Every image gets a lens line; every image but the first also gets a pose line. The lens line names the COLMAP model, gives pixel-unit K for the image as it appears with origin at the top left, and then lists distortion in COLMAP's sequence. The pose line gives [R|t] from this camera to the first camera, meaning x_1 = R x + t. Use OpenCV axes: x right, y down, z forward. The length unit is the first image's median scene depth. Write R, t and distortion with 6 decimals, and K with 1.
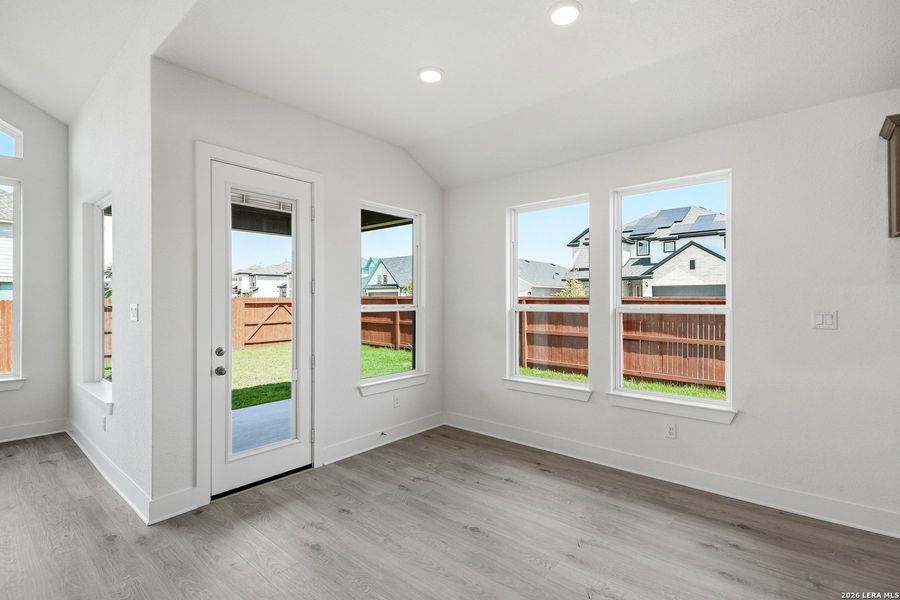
lens RADIAL K [[424.4, 0, 450.2], [0, 424.4, 301.6], [0, 0, 1]] dist [0.001000, -0.000004]
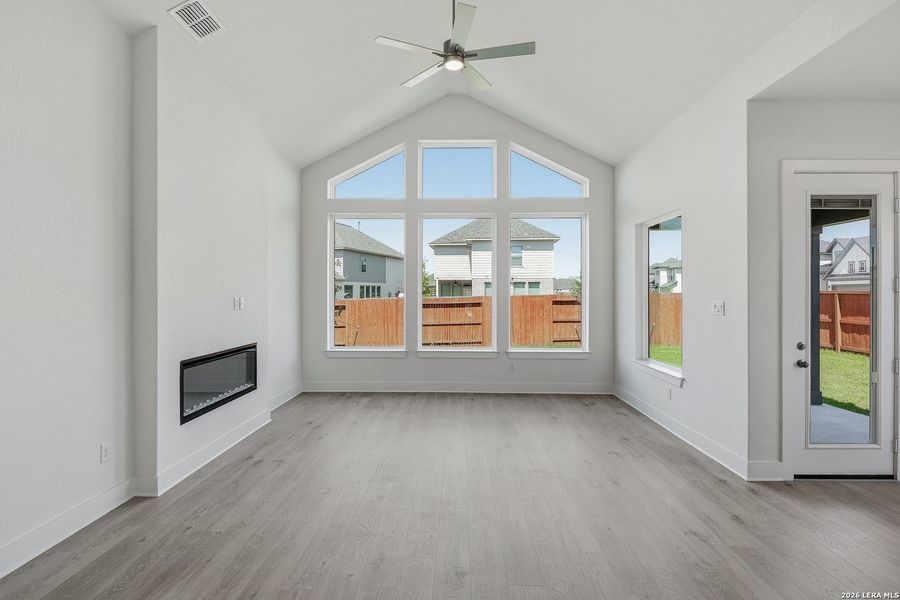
lens RADIAL K [[440.7, 0, 445.7], [0, 440.7, 295.5], [0, 0, 1]] dist [-0.001940, -0.001028]
pose [[0.629577, 0.002173, -0.776935, -0.178051], [-0.002985, 0.999995, 0.000377, -0.007939], [0.776932, 0.002082, 0.629581, -0.327978]]
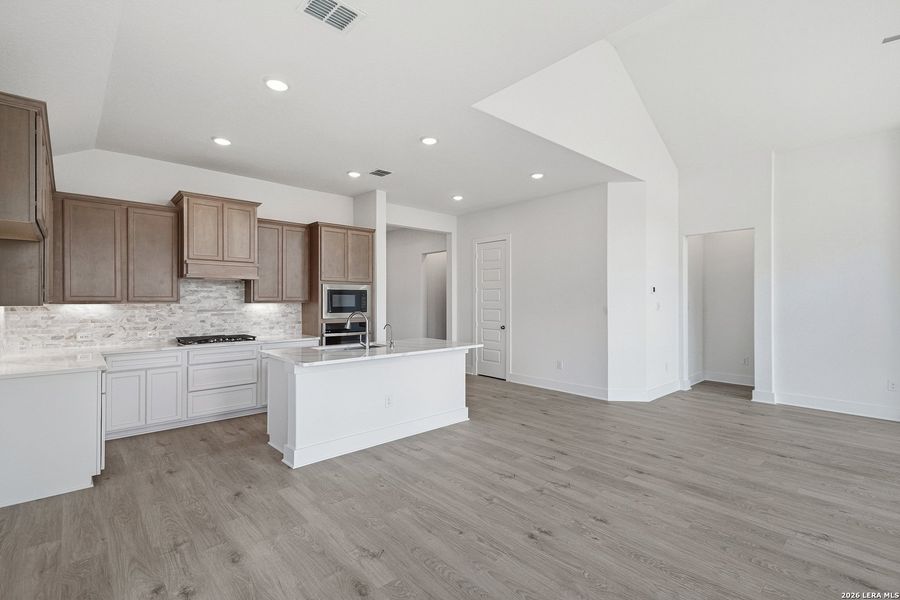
lens RADIAL K [[420.5, 0, 442.5], [0, 420.5, 298.6], [0, 0, 1]] dist [0.014719, -0.000676]
pose [[-0.988609, 0.002840, 0.150483, 0.000316], [0.002075, 0.999984, -0.005243, 0.011371], [-0.150496, -0.004871, -0.988599, 1.065413]]
